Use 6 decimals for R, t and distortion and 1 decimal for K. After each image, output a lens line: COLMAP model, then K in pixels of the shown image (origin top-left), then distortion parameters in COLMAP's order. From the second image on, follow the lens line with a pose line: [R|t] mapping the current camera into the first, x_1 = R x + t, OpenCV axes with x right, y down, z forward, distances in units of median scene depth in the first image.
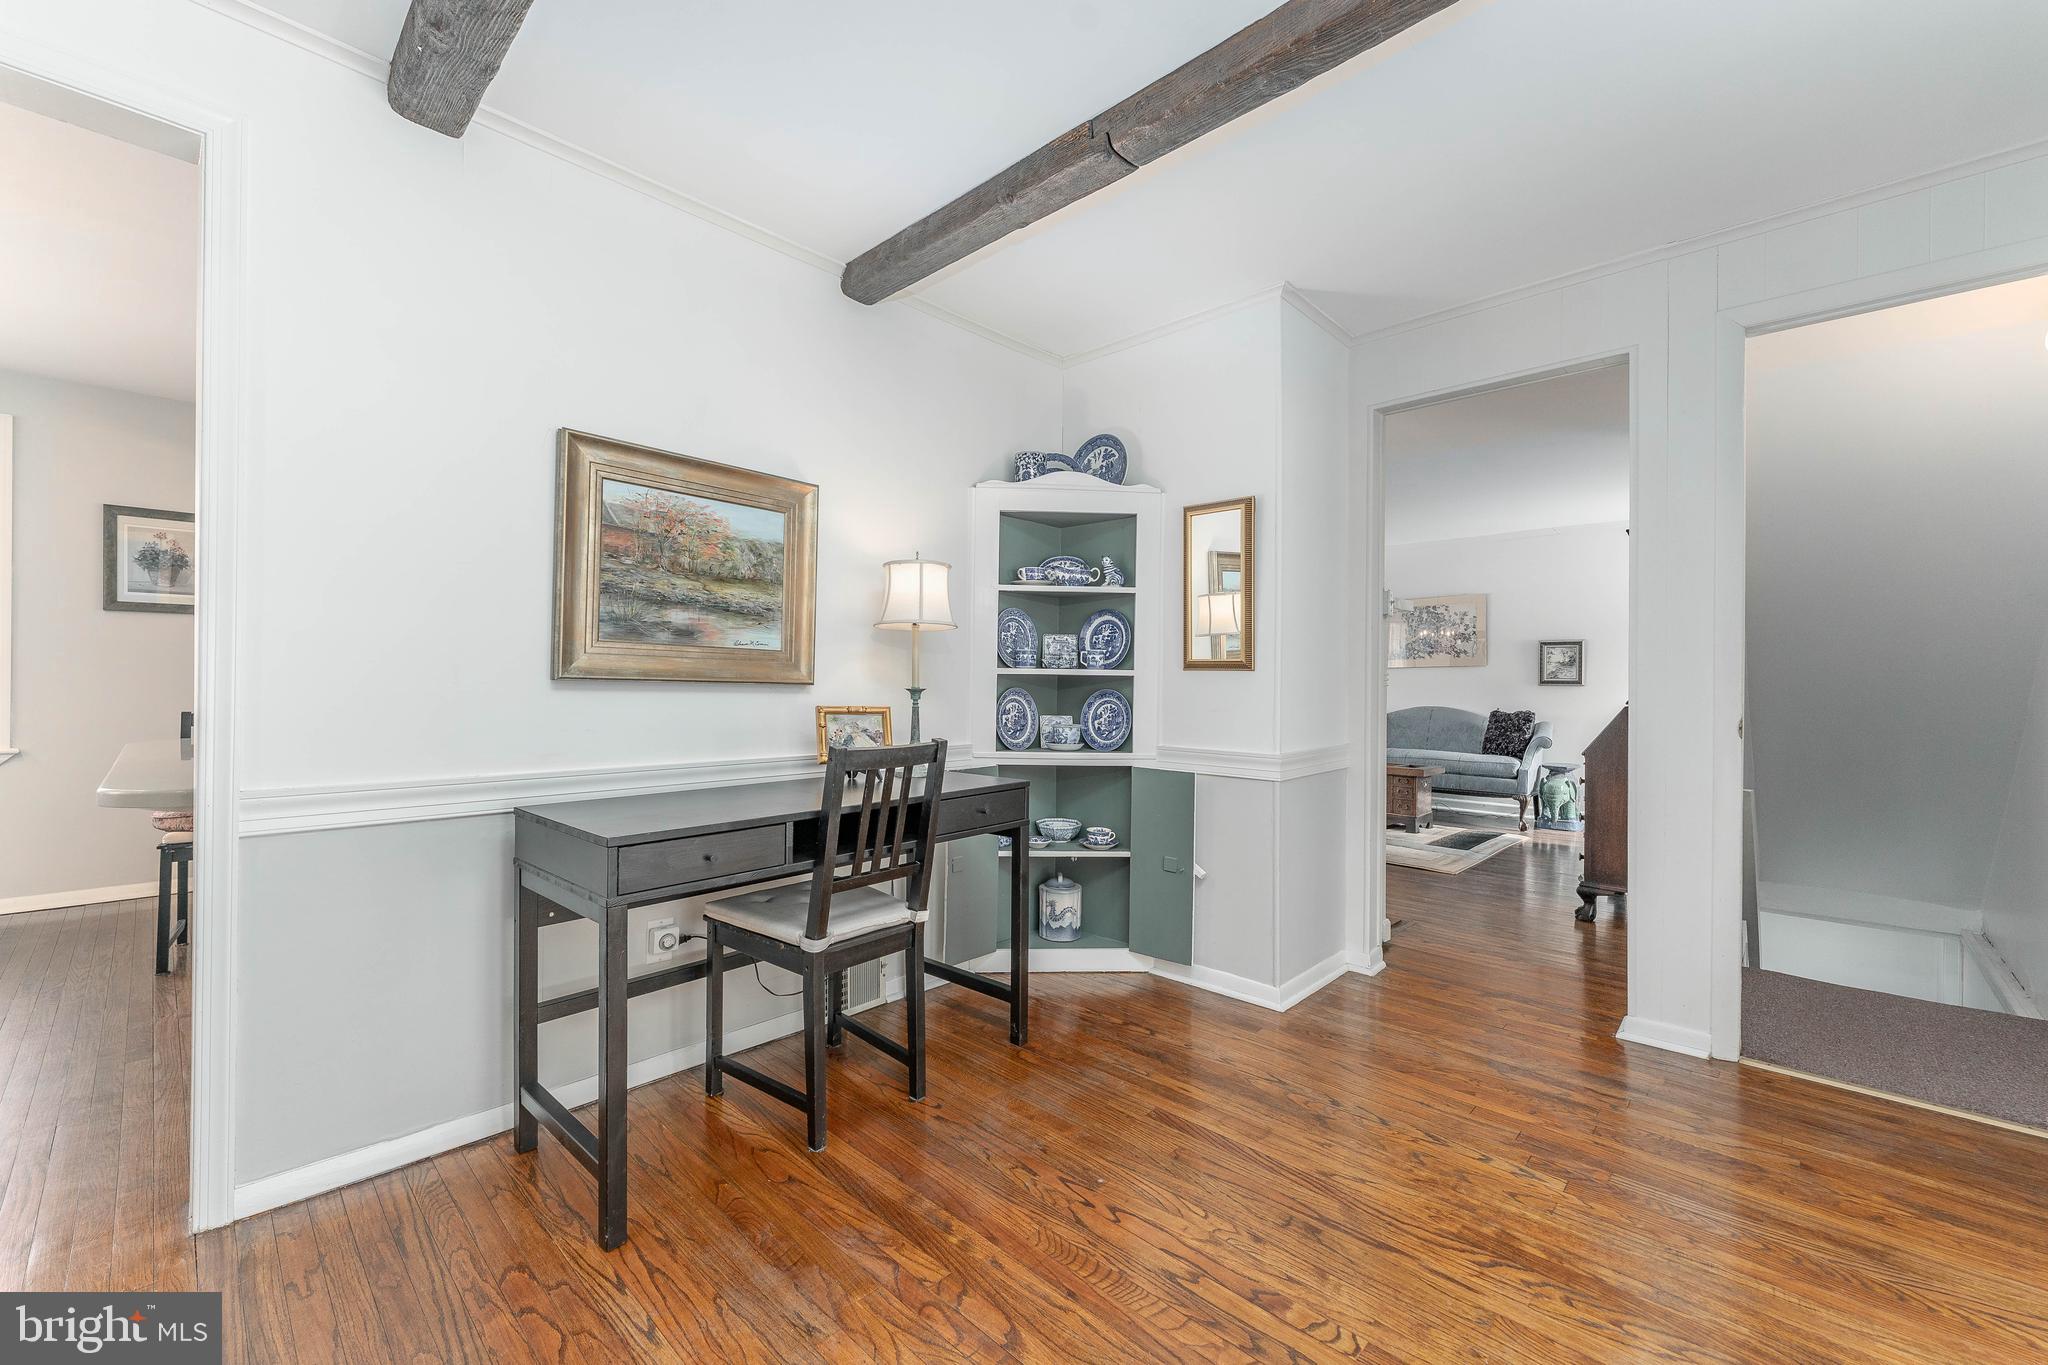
lens RADIAL K [[823.2, 0, 1017.5], [0, 823.2, 680.5], [0, 0, 1]] dist [-0.000831, 0.000000]
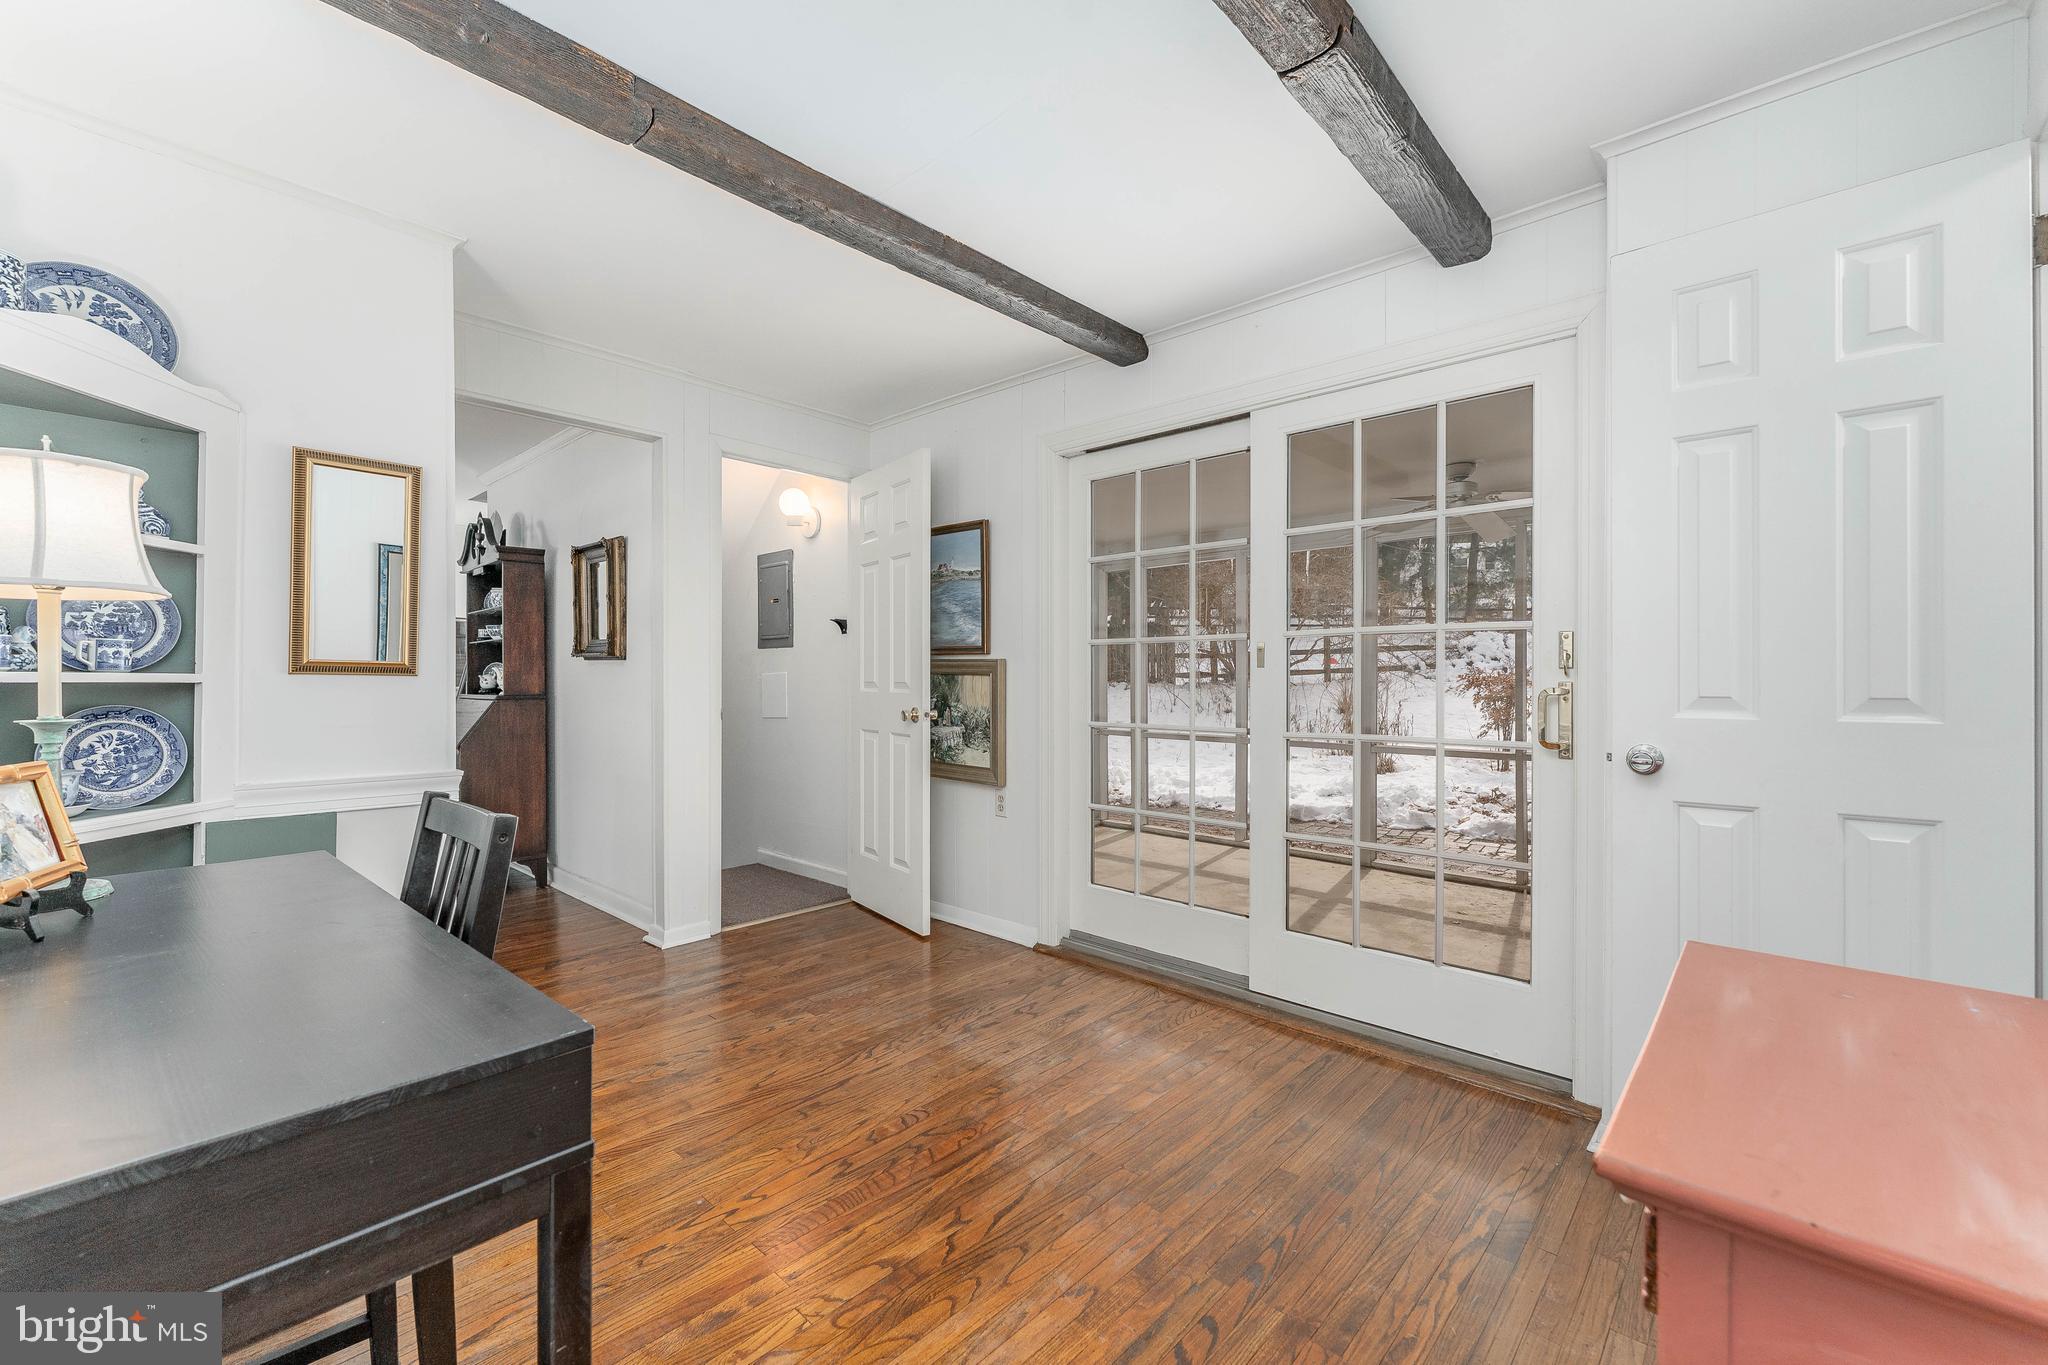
lens RADIAL K [[836.5, 0, 1009.5], [0, 836.5, 684.5], [0, 0, 1]] dist [-0.001302, -0.000122]
pose [[-0.011482, -0.015970, 0.999807, -0.721103], [-0.007944, 0.999842, 0.015880, -0.027349], [-0.999903, -0.007760, -0.011607, 0.515924]]
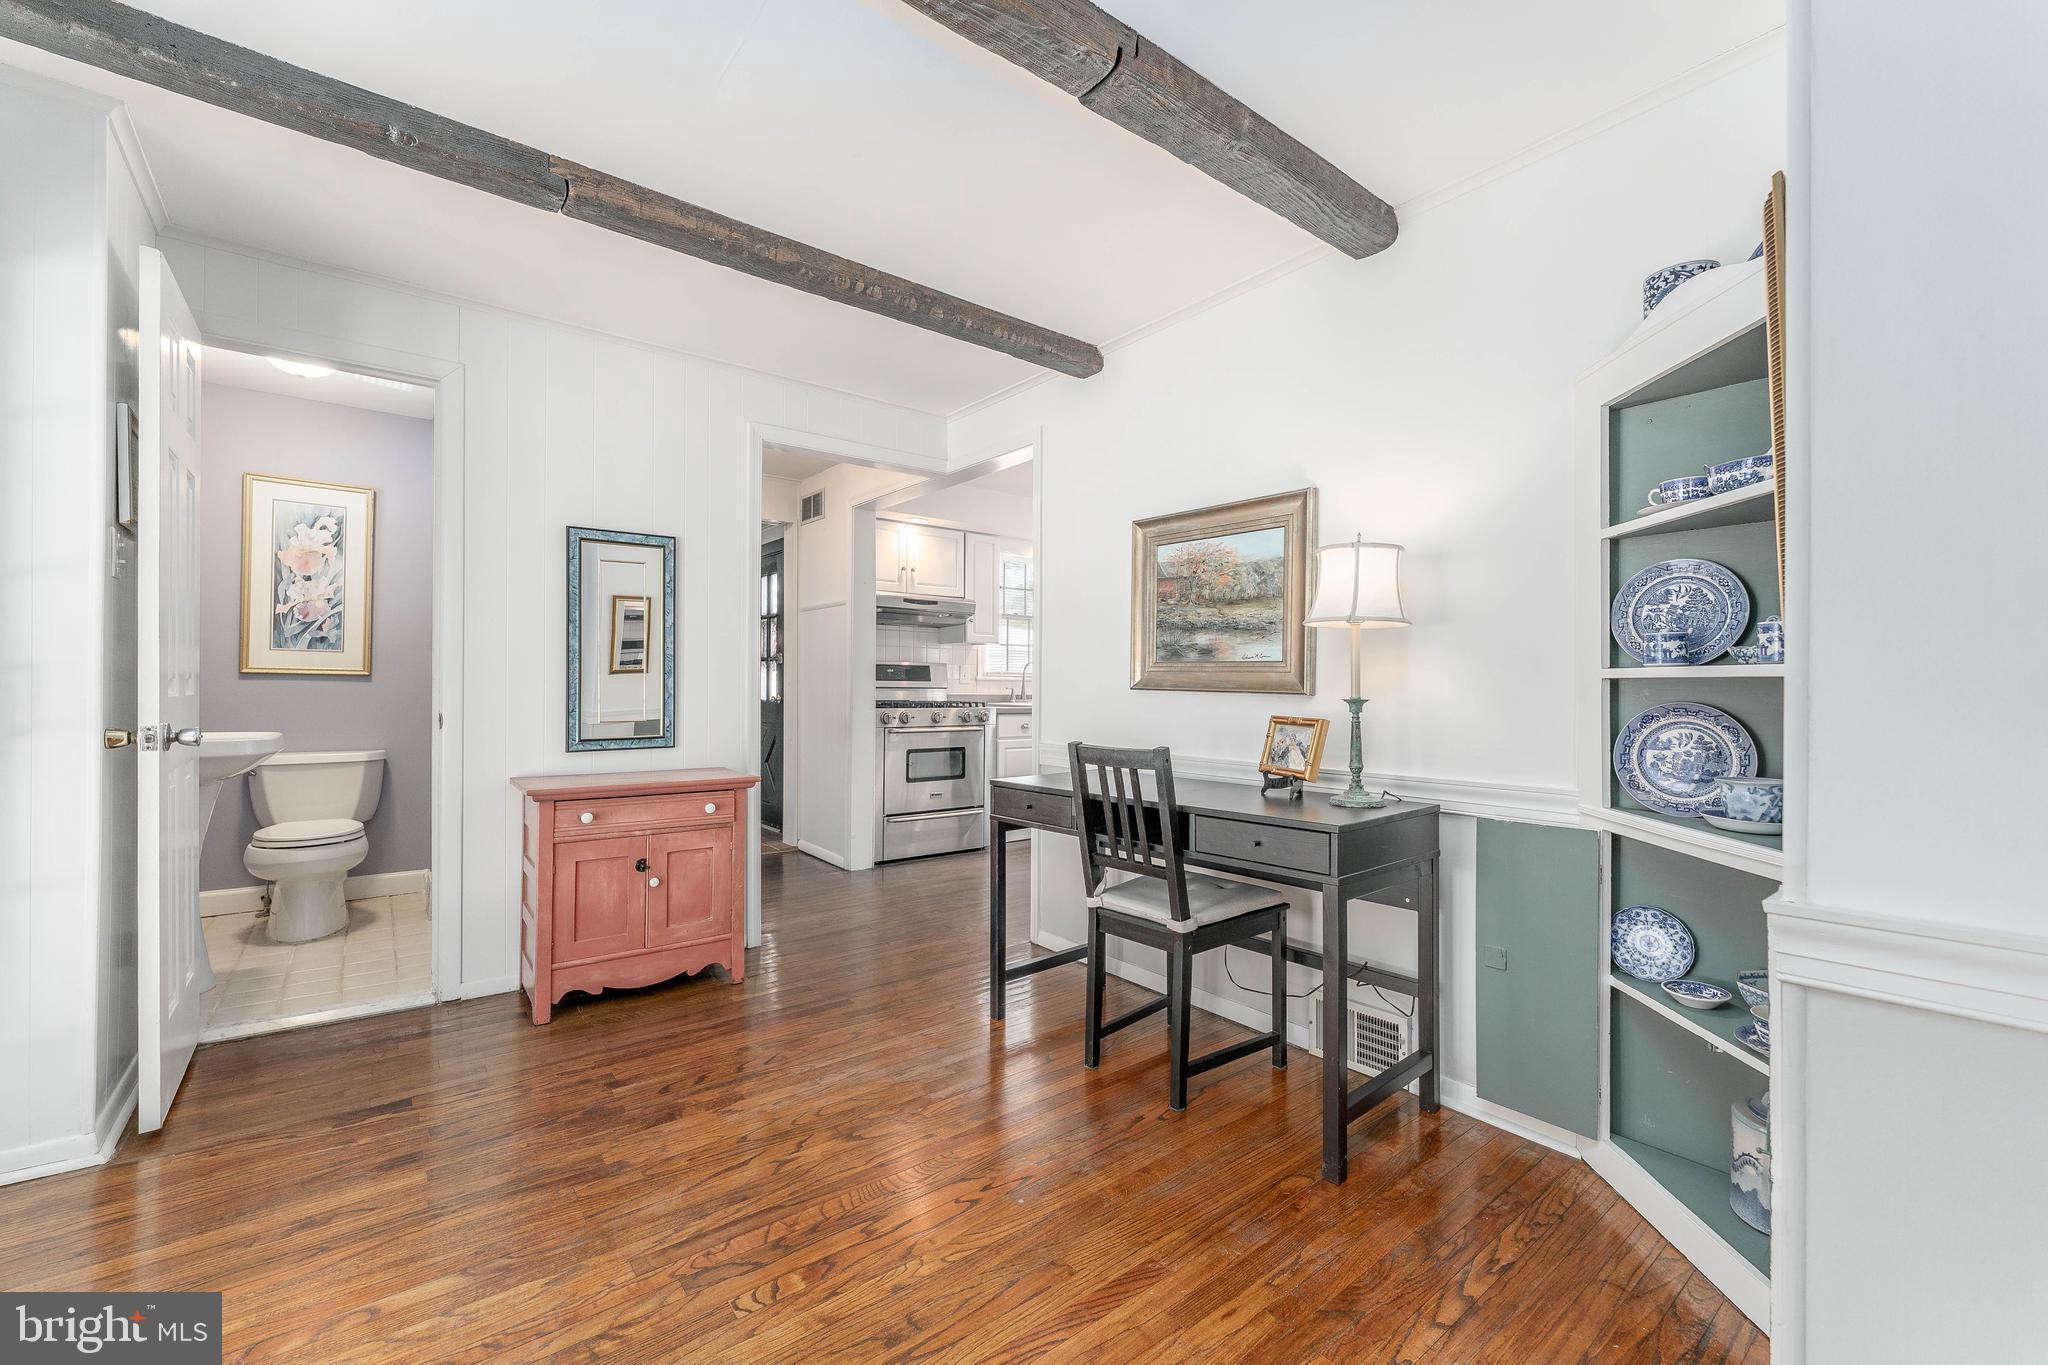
lens RADIAL K [[823.2, 0, 1017.5], [0, 823.2, 680.5], [0, 0, 1]] dist [-0.000831, 0.000000]
pose [[-0.138239, -0.018173, -0.990232, 0.862278], [-0.003158, 0.999835, -0.017908, 0.008169], [0.990394, 0.000652, -0.138274, 0.905512]]
